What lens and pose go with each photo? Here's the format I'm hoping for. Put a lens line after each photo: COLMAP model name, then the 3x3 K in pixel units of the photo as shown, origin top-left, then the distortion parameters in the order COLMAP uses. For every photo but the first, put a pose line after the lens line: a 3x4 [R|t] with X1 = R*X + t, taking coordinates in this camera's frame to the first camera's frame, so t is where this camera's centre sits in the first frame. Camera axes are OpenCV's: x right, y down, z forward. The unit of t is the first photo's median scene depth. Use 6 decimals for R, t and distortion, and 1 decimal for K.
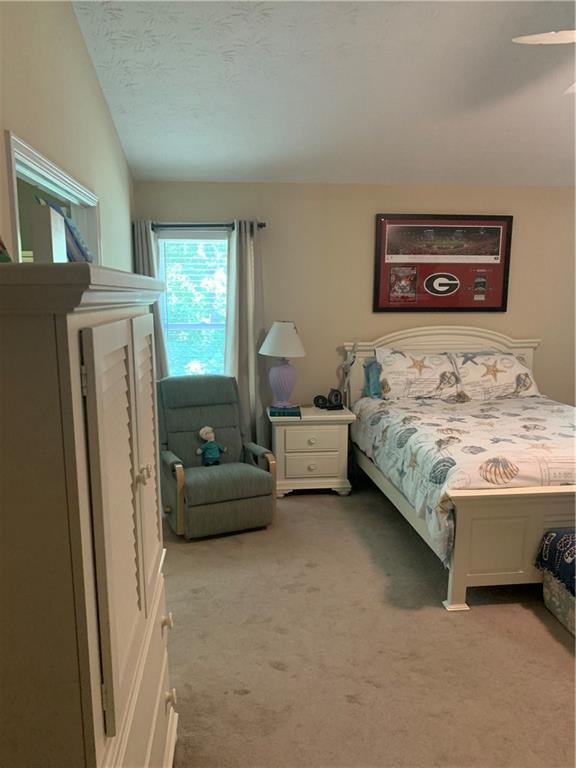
lens RADIAL K [[589.4, 0, 287.9], [0, 589.4, 385.4], [0, 0, 1]] dist [-0.004027, -0.001519]
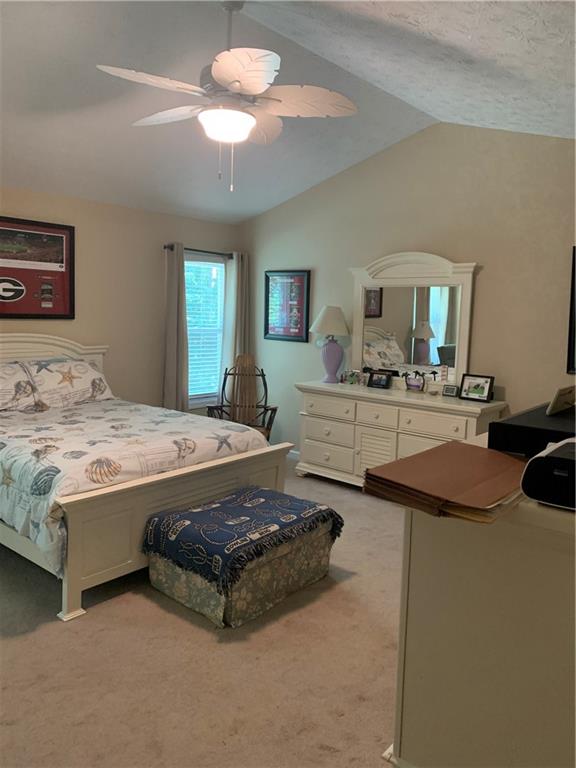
lens RADIAL K [[597.1, 0, 296.5], [0, 597.1, 370.8], [0, 0, 1]] dist [0.038993, -0.051268]
pose [[0.716020, -0.050597, 0.696243, -0.113863], [0.077637, 0.996954, -0.007392, 0.002616], [-0.693749, 0.059347, 0.717768, -0.012451]]
